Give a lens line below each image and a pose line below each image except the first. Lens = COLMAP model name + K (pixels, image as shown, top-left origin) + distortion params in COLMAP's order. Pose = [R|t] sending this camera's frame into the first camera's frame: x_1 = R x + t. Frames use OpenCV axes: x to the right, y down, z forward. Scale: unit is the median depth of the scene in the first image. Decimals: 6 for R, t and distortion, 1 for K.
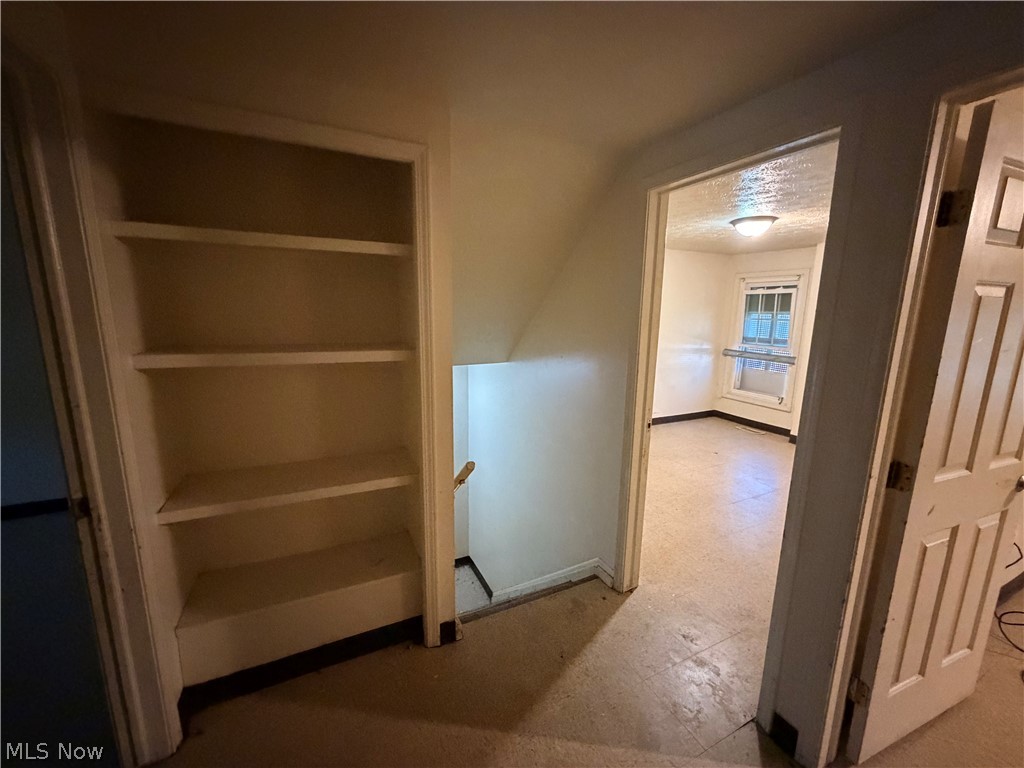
lens RADIAL K [[407.3, 0, 511.0], [0, 407.3, 387.9], [0, 0, 1]] dist [0.002750, -0.000619]
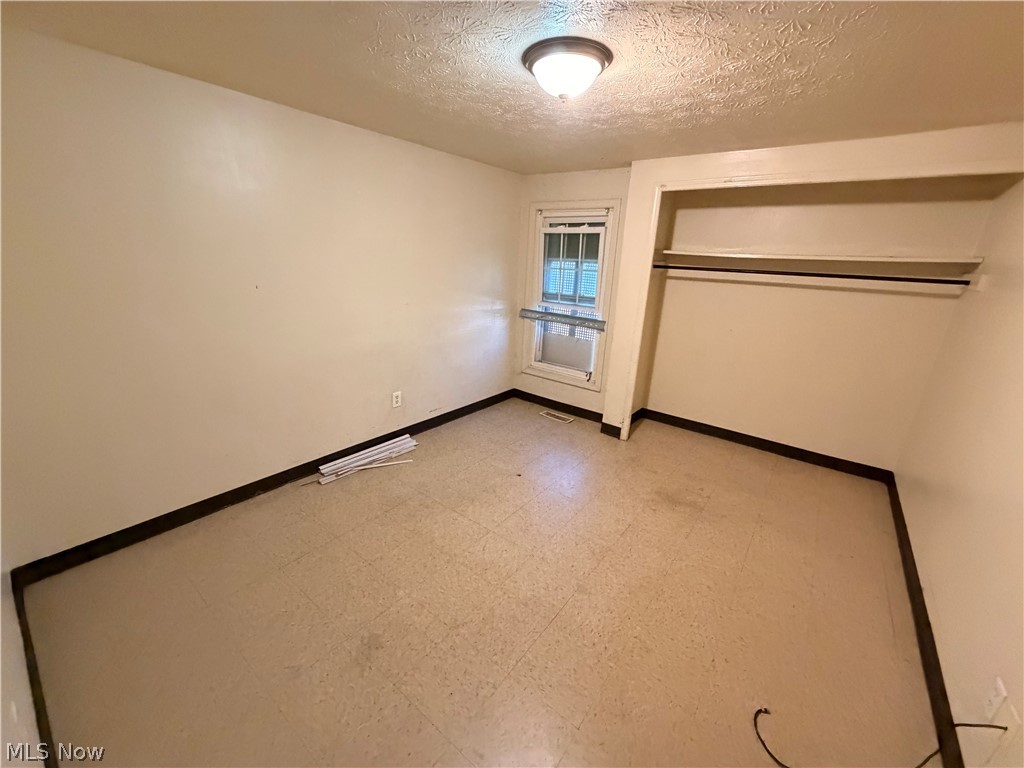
lens RADIAL K [[407.3, 0, 514.1], [0, 407.3, 387.5], [0, 0, 1]] dist [0.002750, -0.000619]
pose [[0.892188, -0.106988, 0.438810, 0.185171], [0.049762, 0.988910, 0.139933, -0.063262], [-0.448915, -0.103011, 0.887617, 0.361020]]
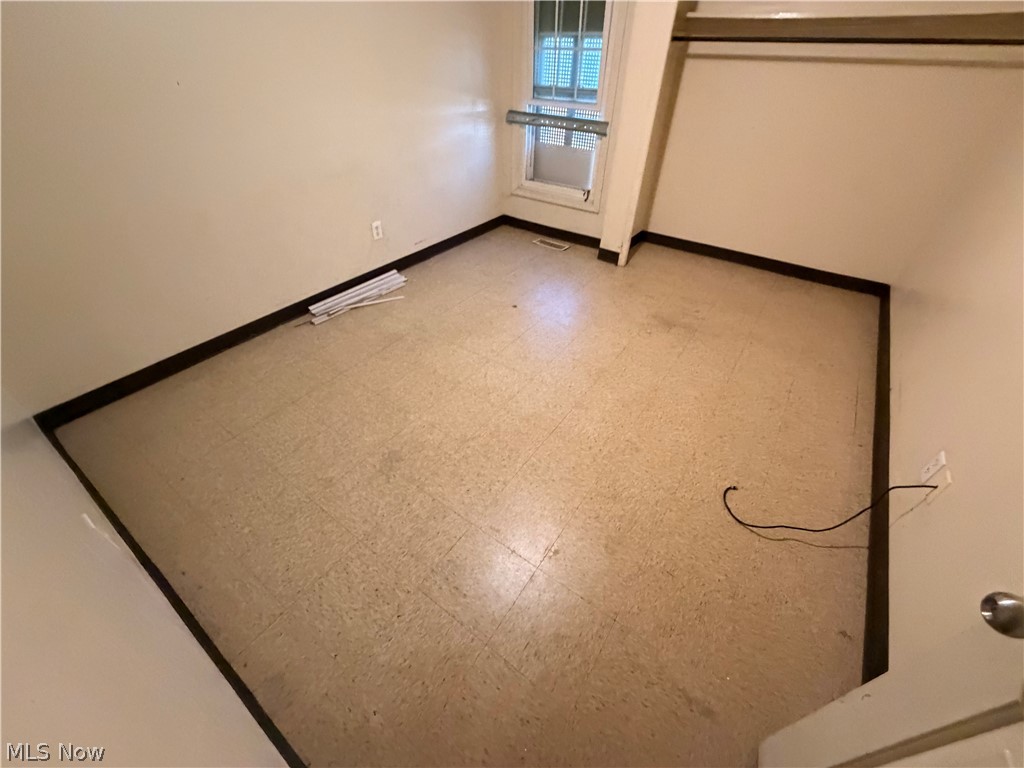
lens RADIAL K [[407.3, 0, 514.4], [0, 407.3, 383.7], [0, 0, 1]] dist [0.002750, -0.000619]
pose [[0.871869, -0.304787, 0.383341, 0.179769], [0.083063, 0.863432, 0.497580, -0.047948], [-0.482644, -0.401983, 0.778116, 0.372522]]
